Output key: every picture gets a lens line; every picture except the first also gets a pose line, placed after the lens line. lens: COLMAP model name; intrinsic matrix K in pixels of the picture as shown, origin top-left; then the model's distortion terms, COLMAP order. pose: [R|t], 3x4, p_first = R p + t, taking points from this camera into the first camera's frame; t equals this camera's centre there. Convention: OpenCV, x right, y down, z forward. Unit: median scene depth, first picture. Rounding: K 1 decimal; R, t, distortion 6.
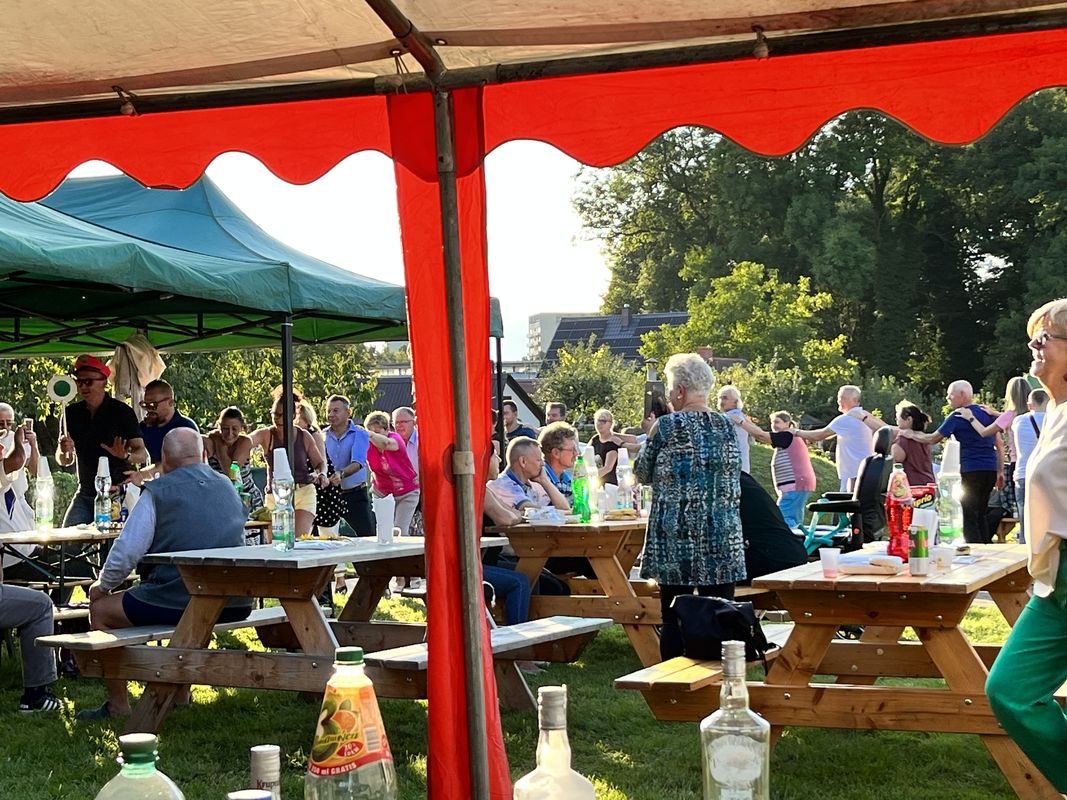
lens RADIAL K [[1959.5, 0, 509.4], [0, 1959.5, 371.4], [0, 0, 1]] dist [0.189504, -0.996869]
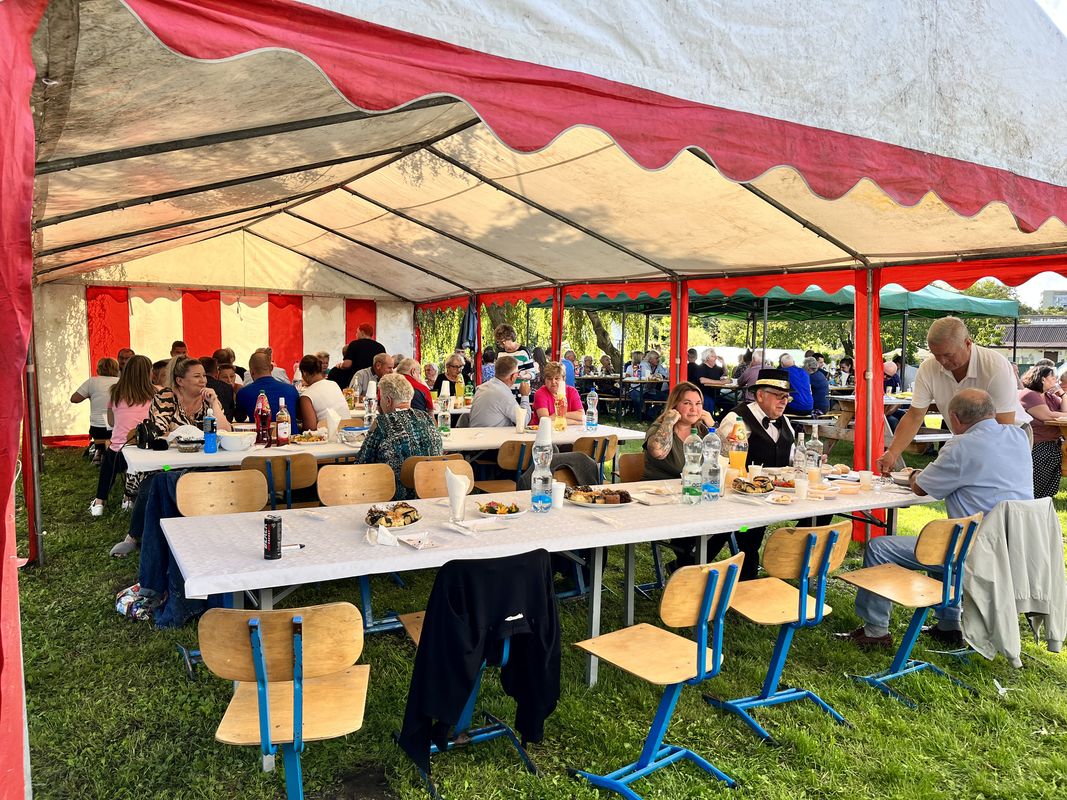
lens RADIAL K [[804.9, 0, 523.3], [0, 804.9, 398.4], [0, 0, 1]] dist [0.055295, -0.102238]
pose [[0.807511, 0.073302, -0.585280, 0.134049], [-0.012854, 0.994199, 0.106782, -0.024525], [0.589712, -0.078704, 0.803769, -0.219649]]
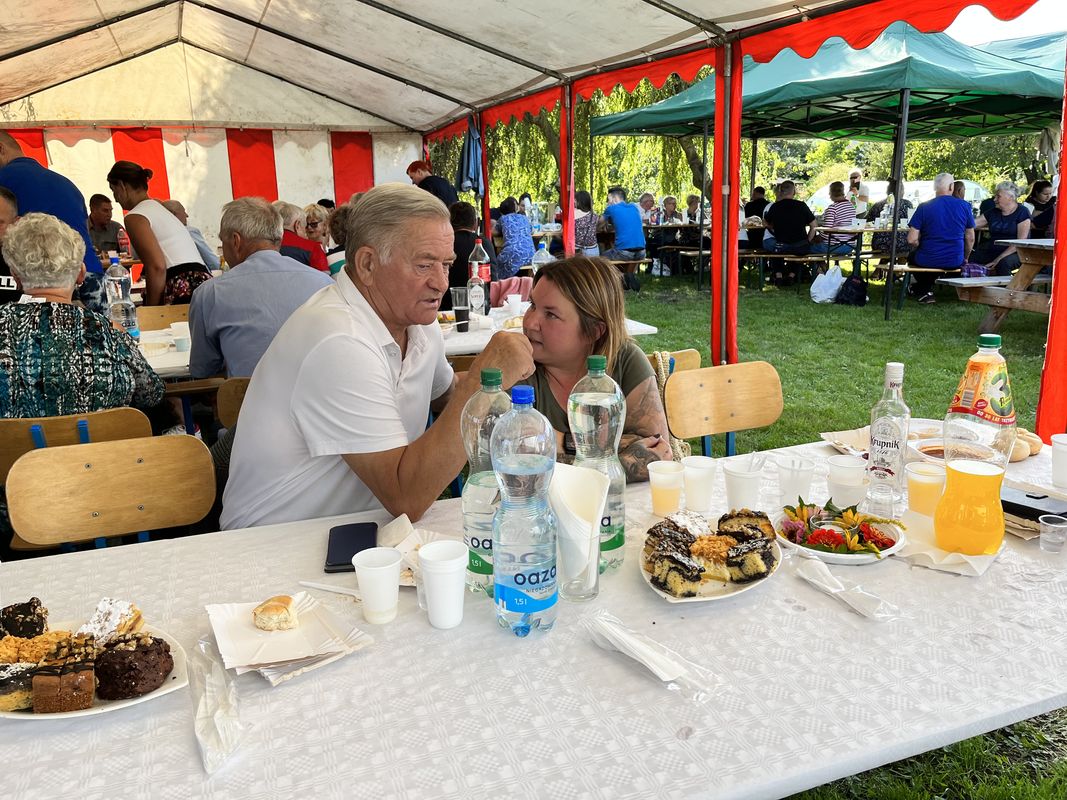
lens RADIAL K [[806.4, 0, 544.4], [0, 806.4, 390.4], [0, 0, 1]] dist [0.062170, -0.093376]
pose [[0.716137, 0.164891, -0.678203, 0.051280], [0.034179, 0.962242, 0.270041, 0.003003], [0.697123, -0.216566, 0.683461, 0.091696]]
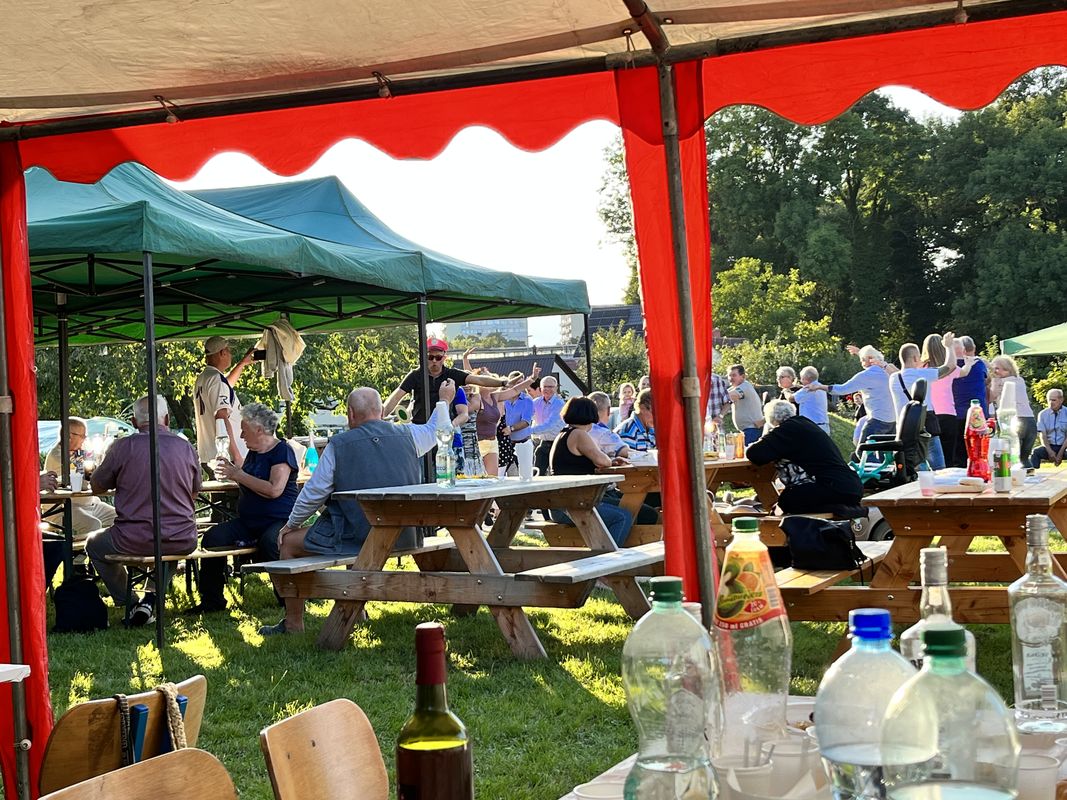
lens RADIAL K [[1620.5, 0, 534.6], [0, 1620.5, 375.3], [0, 0, 1]] dist [0.157514, -0.726222]
pose [[0.999699, -0.023759, -0.006085, -0.044675], [0.023833, 0.999641, 0.012276, 0.010461], [0.005791, -0.012417, 0.999906, 0.017186]]
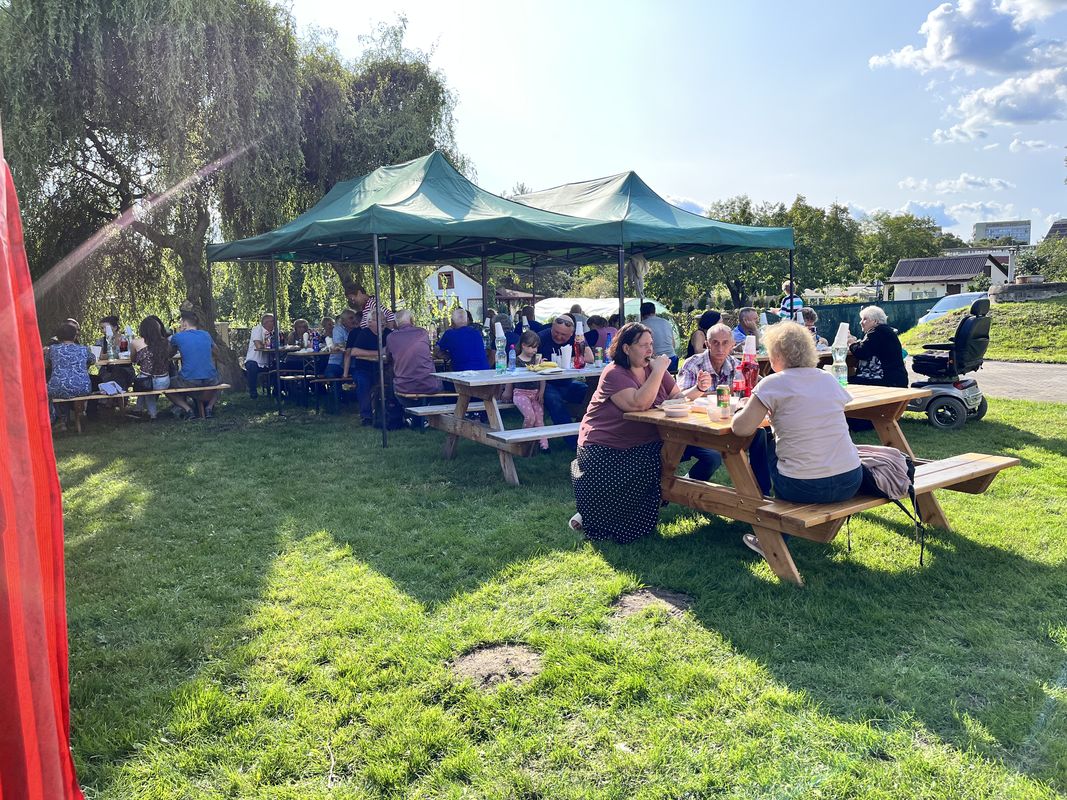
lens RADIAL K [[811.2, 0, 532.6], [0, 811.2, 393.9], [0, 0, 1]] dist [0.039084, -0.050568]
pose [[0.847892, 0.055797, -0.527225, 0.288825], [0.031502, 0.987387, 0.155160, -0.012453], [0.529232, -0.148168, 0.835440, 0.272995]]
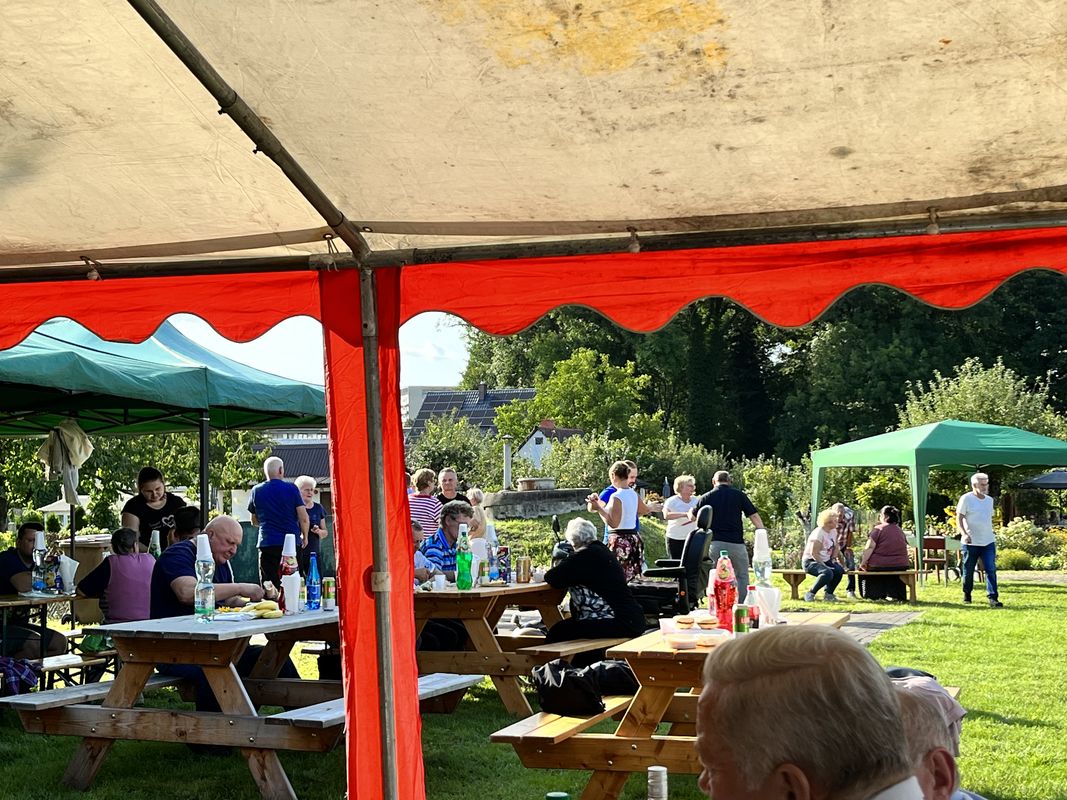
lens RADIAL K [[1652.9, 0, 548.8], [0, 1652.9, 397.0], [0, 0, 1]] dist [0.155269, -0.713320]
pose [[0.994909, 0.009313, 0.100342, -0.009985], [-0.006975, 0.999696, -0.023628, -0.017038], [-0.100531, 0.022808, 0.994672, -0.003501]]
